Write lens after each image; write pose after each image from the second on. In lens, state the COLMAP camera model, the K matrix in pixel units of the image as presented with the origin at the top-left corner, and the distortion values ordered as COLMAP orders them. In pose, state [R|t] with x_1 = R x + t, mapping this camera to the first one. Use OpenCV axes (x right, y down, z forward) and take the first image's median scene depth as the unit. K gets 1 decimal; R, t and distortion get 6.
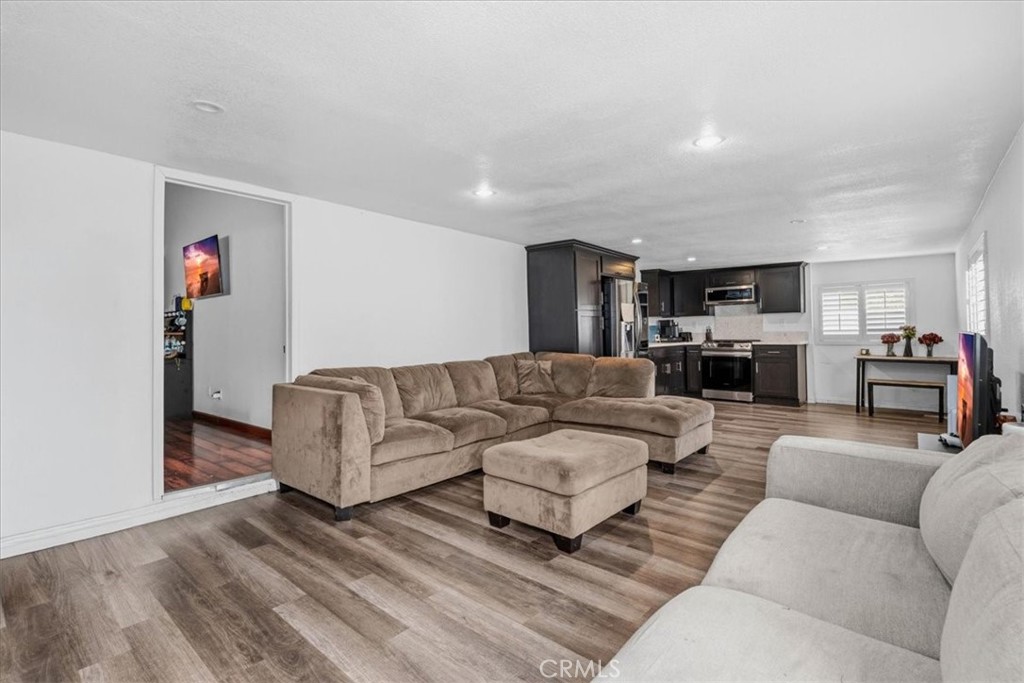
lens RADIAL K [[510.1, 0, 518.6], [0, 510.1, 335.6], [0, 0, 1]] dist [-0.004372, 0.000796]
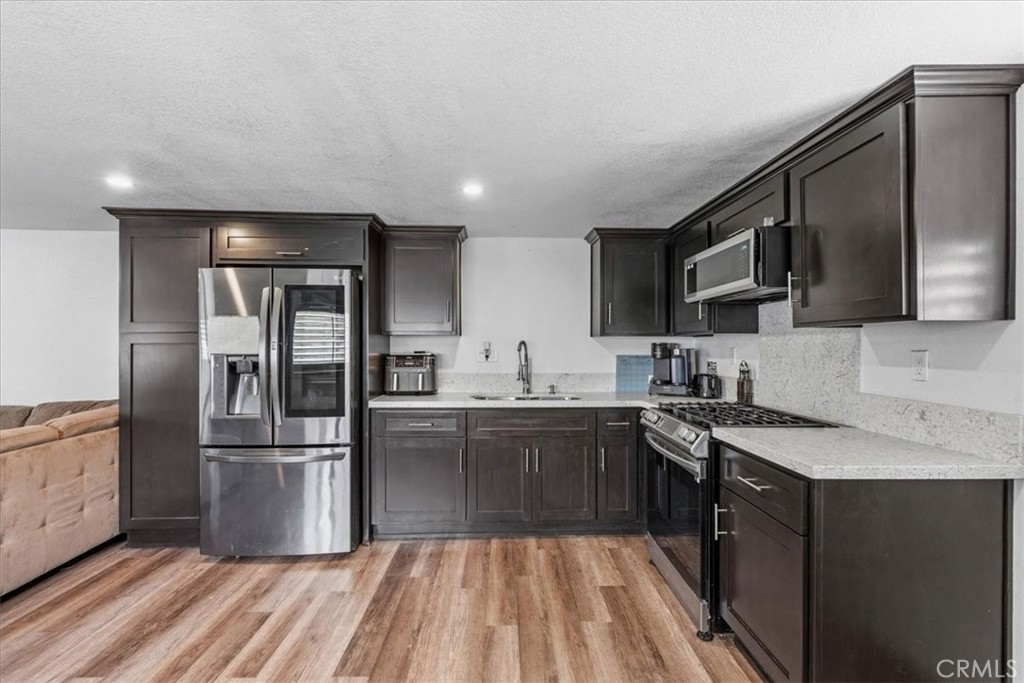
lens RADIAL K [[467.3, 0, 517.4], [0, 467.3, 346.1], [0, 0, 1]] dist [-0.000053, -0.000683]
pose [[0.657907, 0.016306, -0.752922, 0.588736], [-0.015780, 0.999845, 0.007865, -0.033751], [0.752933, 0.006706, 0.658062, 0.752759]]
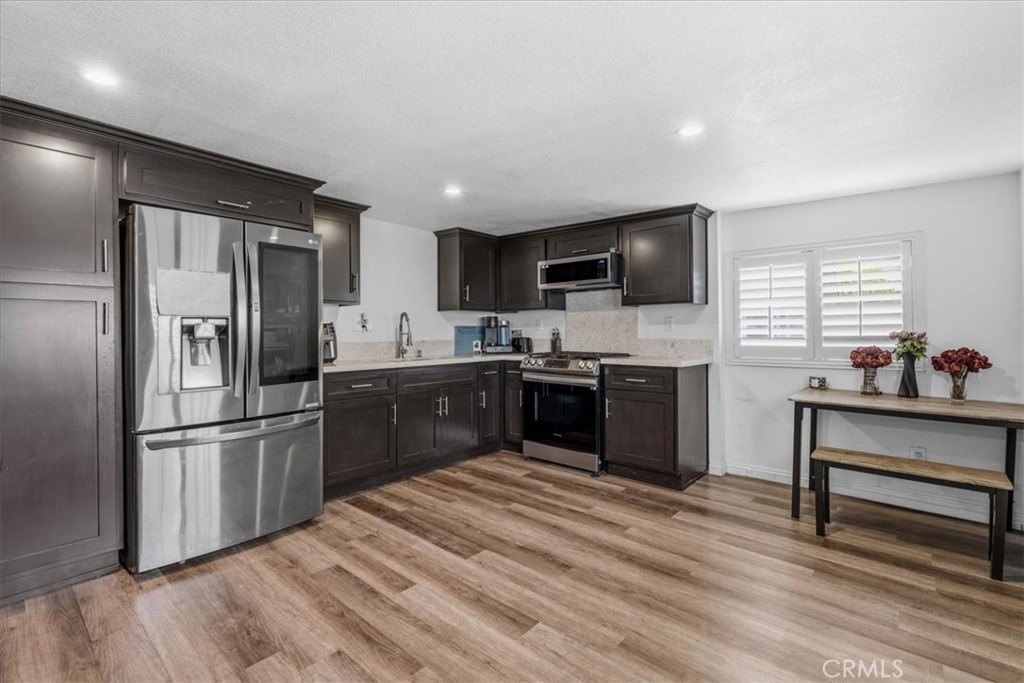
lens RADIAL K [[467.3, 0, 511.5], [0, 467.3, 334.4], [0, 0, 1]] dist [-0.000053, -0.000683]
pose [[0.999761, 0.012323, -0.018057, 0.377212], [-0.012367, 0.999921, -0.002294, -0.010131], [0.018028, 0.002517, 0.999834, 0.521879]]
